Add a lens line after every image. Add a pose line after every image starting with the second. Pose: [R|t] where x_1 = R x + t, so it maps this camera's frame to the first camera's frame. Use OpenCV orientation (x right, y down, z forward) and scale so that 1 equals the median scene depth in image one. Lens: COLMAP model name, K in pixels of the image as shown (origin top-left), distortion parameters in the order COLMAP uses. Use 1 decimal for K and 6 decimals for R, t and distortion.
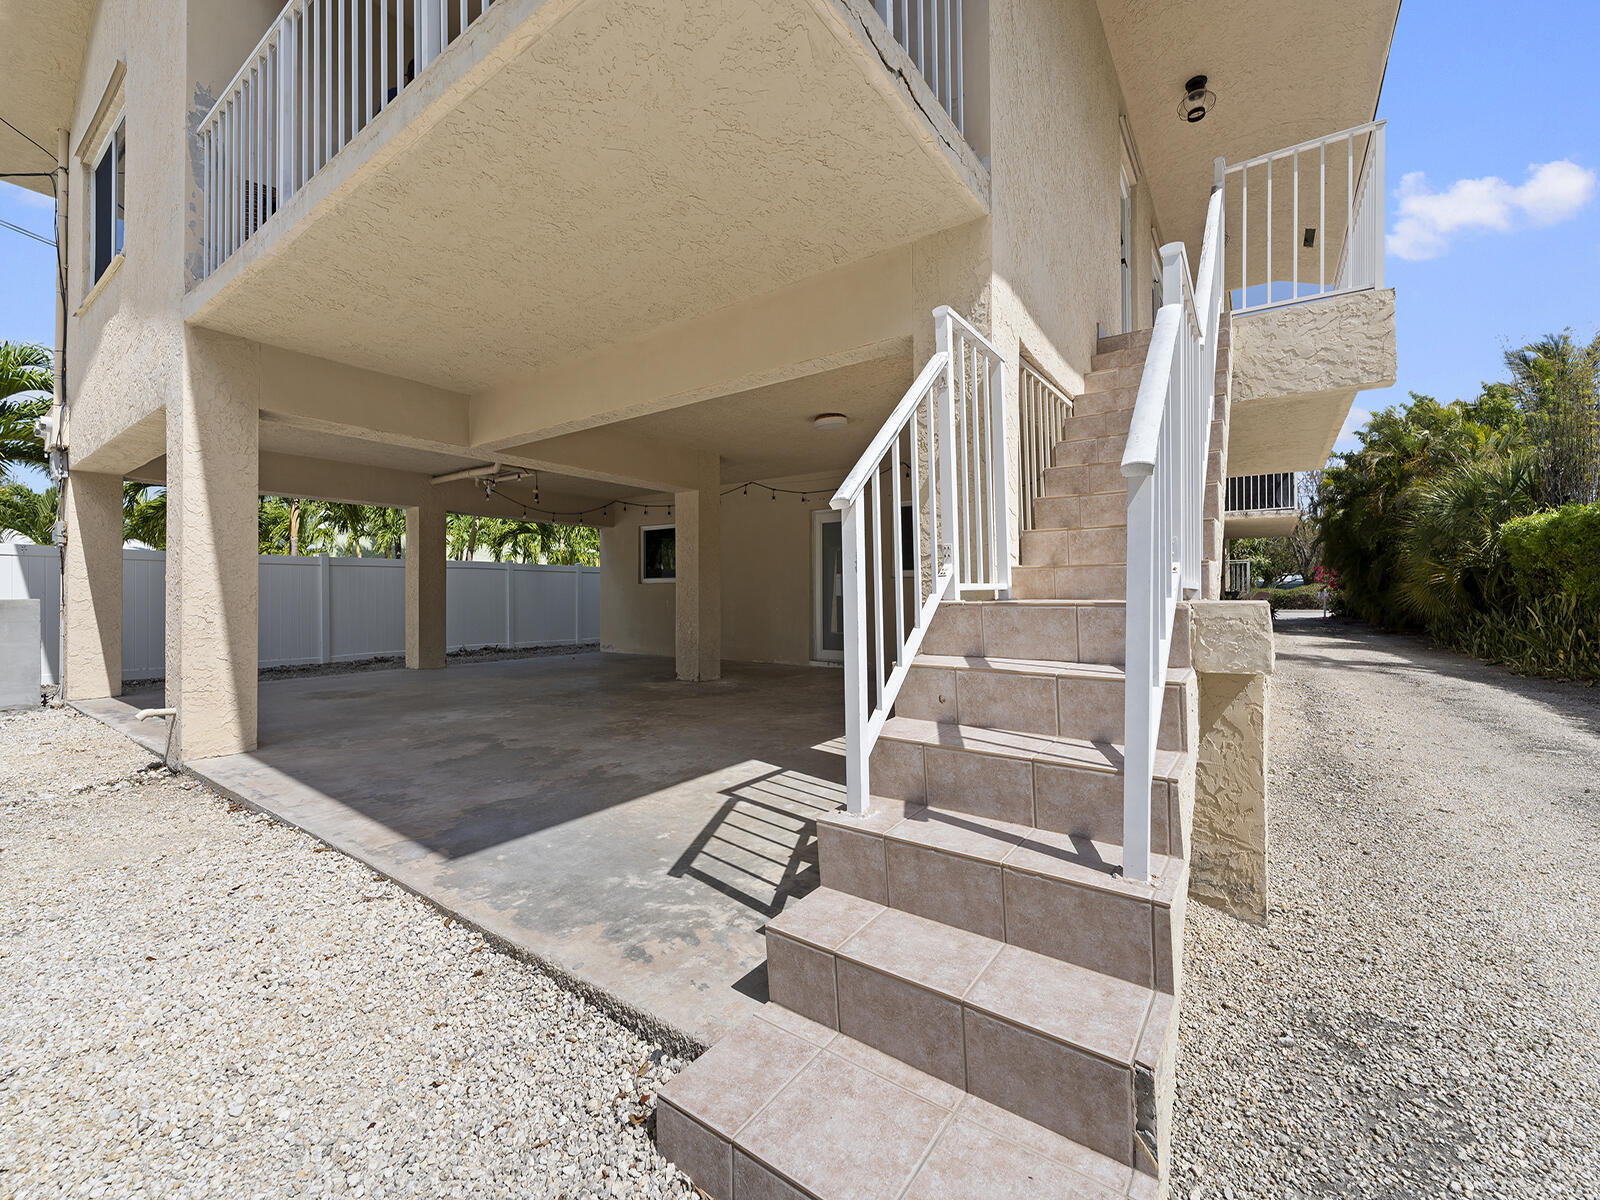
lens RADIAL K [[737.5, 0, 806.9], [0, 737.5, 604.5], [0, 0, 1]] dist [-0.000148, -0.001038]
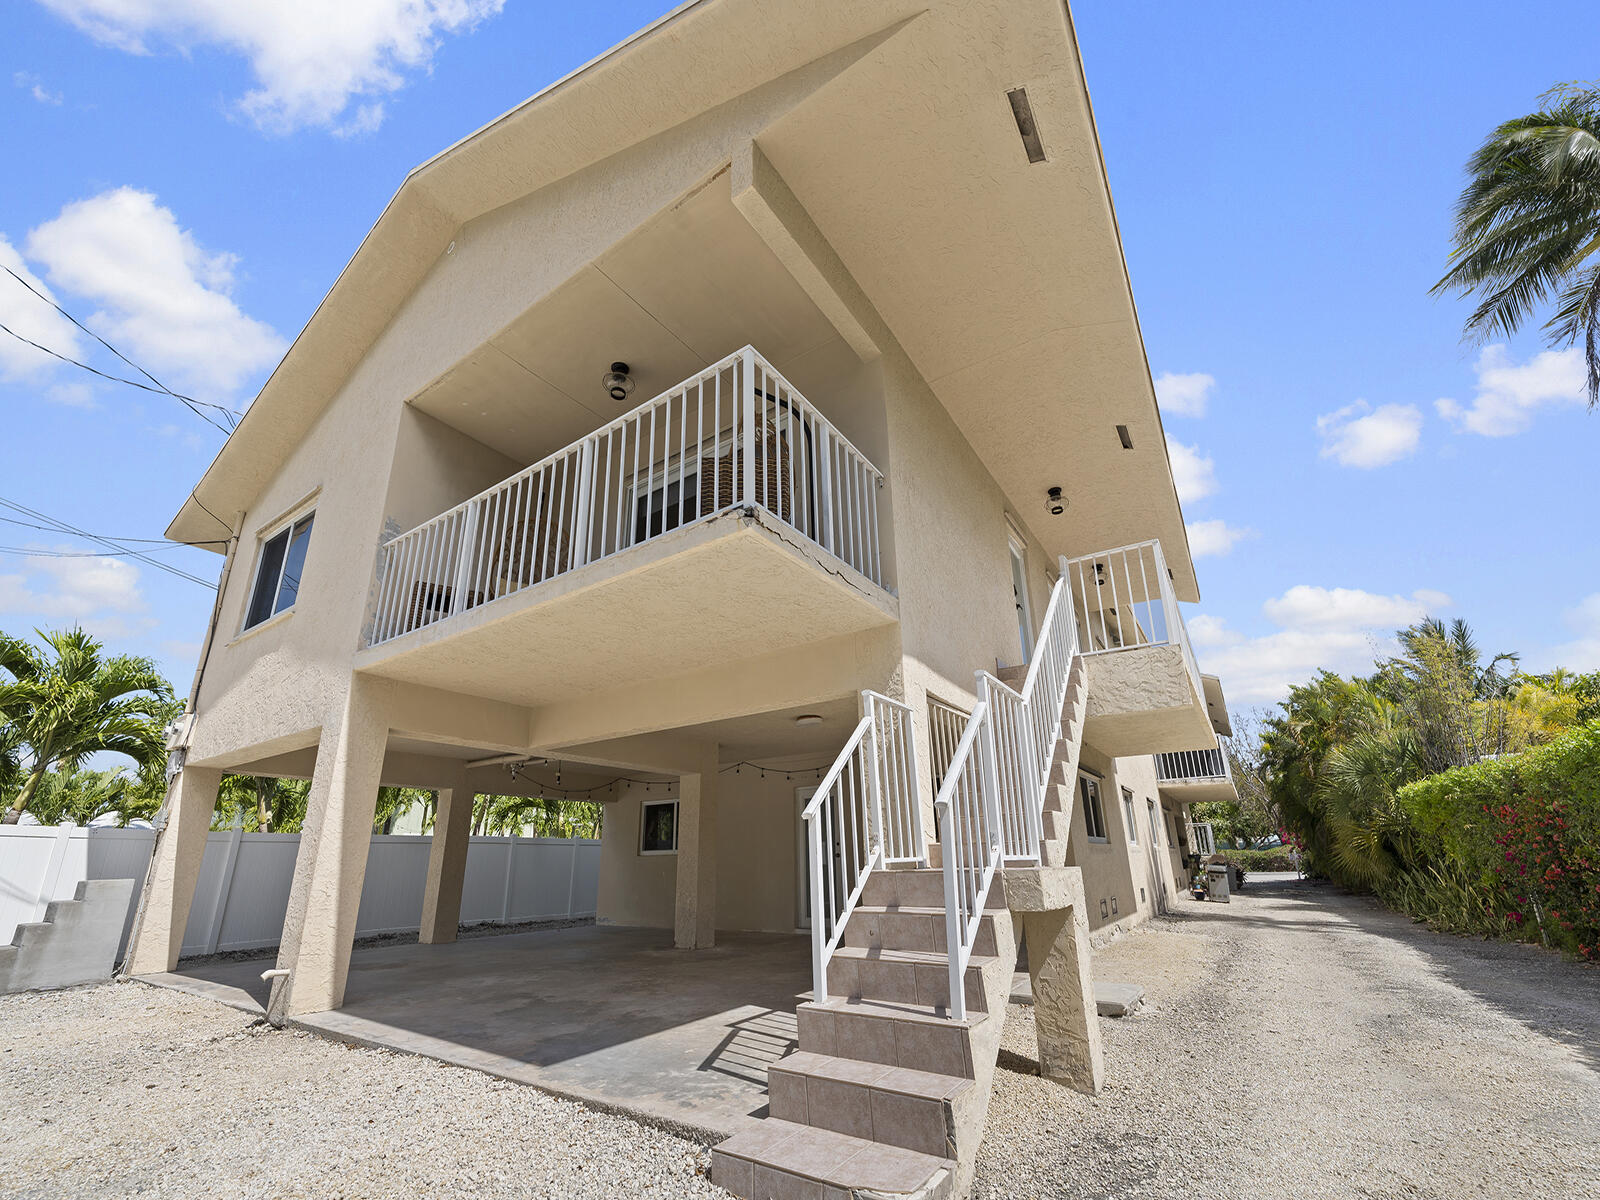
lens RADIAL K [[737.5, 0, 806.9], [0, 737.5, 604.5], [0, 0, 1]] dist [-0.000148, -0.001038]
pose [[0.999737, -0.007726, 0.021609, 0.004751], [0.014675, 0.939165, -0.343152, 0.000545], [-0.017644, 0.343379, 0.939031, -0.552140]]
